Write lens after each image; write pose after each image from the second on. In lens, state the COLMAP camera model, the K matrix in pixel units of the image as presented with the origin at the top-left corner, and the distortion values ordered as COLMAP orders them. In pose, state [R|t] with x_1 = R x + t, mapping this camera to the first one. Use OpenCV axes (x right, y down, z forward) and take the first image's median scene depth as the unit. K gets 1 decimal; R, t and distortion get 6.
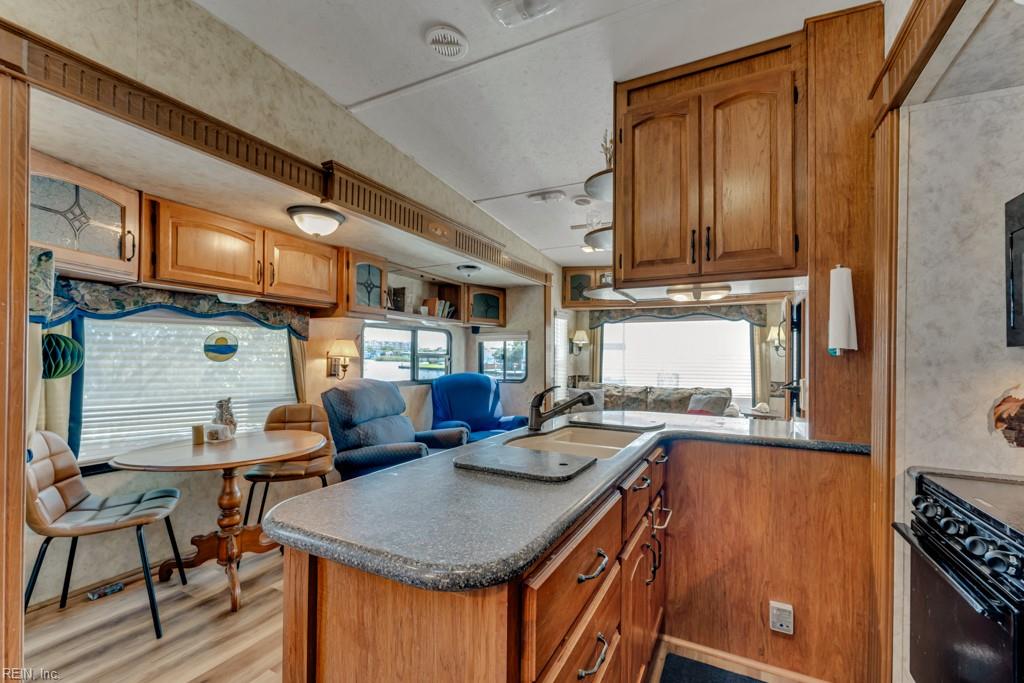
lens RADIAL K [[423.4, 0, 539.7], [0, 423.4, 357.6], [0, 0, 1]] dist [0.004767, -0.001414]
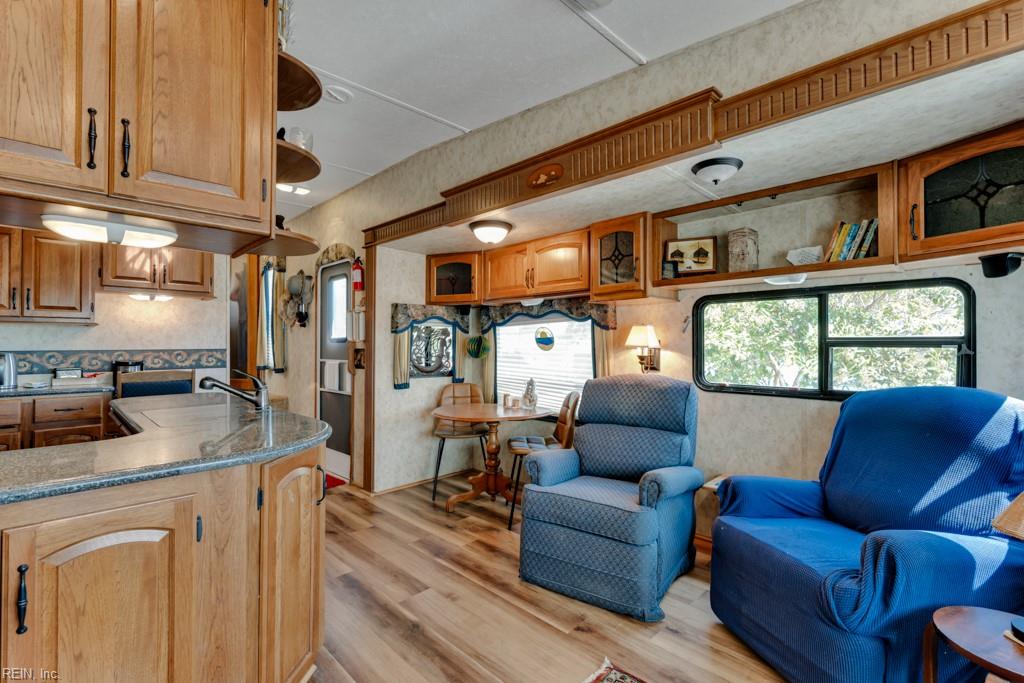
lens RADIAL K [[462.2, 0, 525.9], [0, 462.2, 337.6], [0, 0, 1]] dist [-0.008565, 0.000319]
pose [[-0.331735, -0.024283, -0.943060, 0.813302], [-0.000353, 0.999672, -0.025616, 0.007737], [0.943373, -0.008165, -0.331634, 1.896920]]
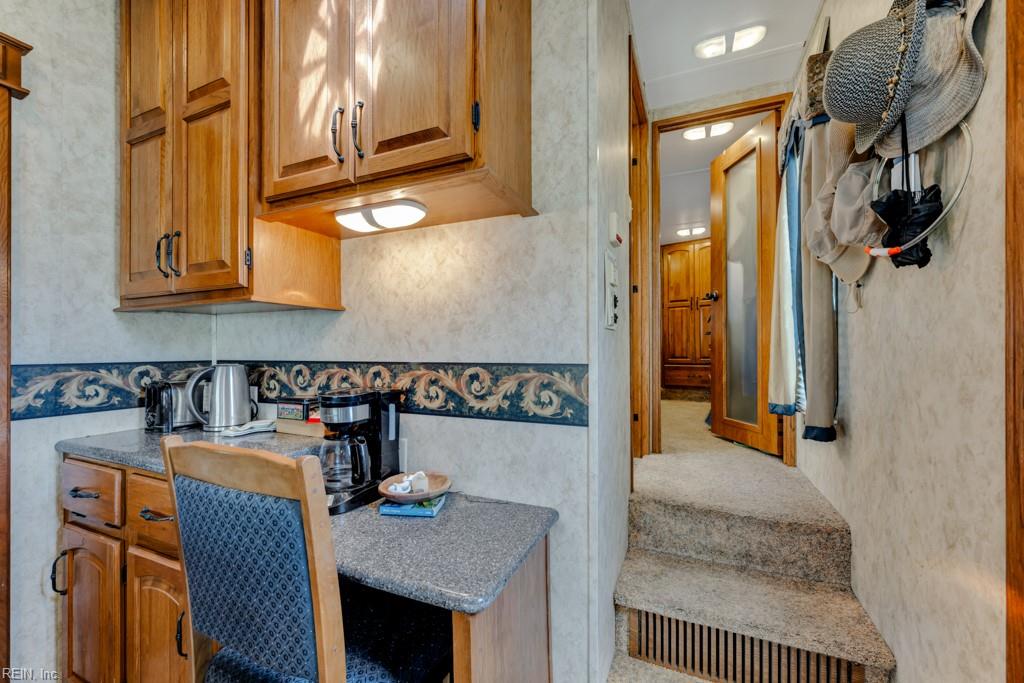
lens RADIAL K [[406.0, 0, 514.2], [0, 406.0, 349.2], [0, 0, 1]] dist [0.007926, -0.001272]
pose [[-0.999913, -0.011799, -0.005837, -0.669685], [-0.011782, 0.999927, -0.002848, -0.012793], [0.005870, -0.002779, -0.999979, 0.408900]]
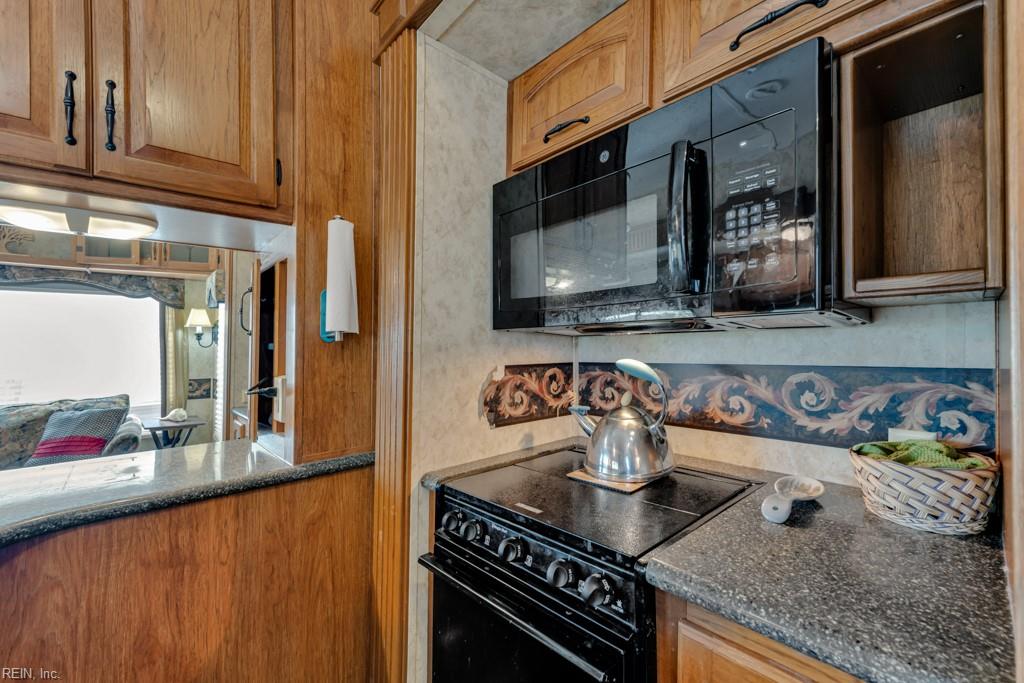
lens RADIAL K [[423.4, 0, 503.1], [0, 423.4, 332.0], [0, 0, 1]] dist [0.004767, -0.001414]
pose [[0.396320, 0.021625, 0.917858, 0.127828], [0.015962, 0.999409, -0.030438, 0.006185], [-0.917974, 0.026714, 0.395741, 0.380061]]
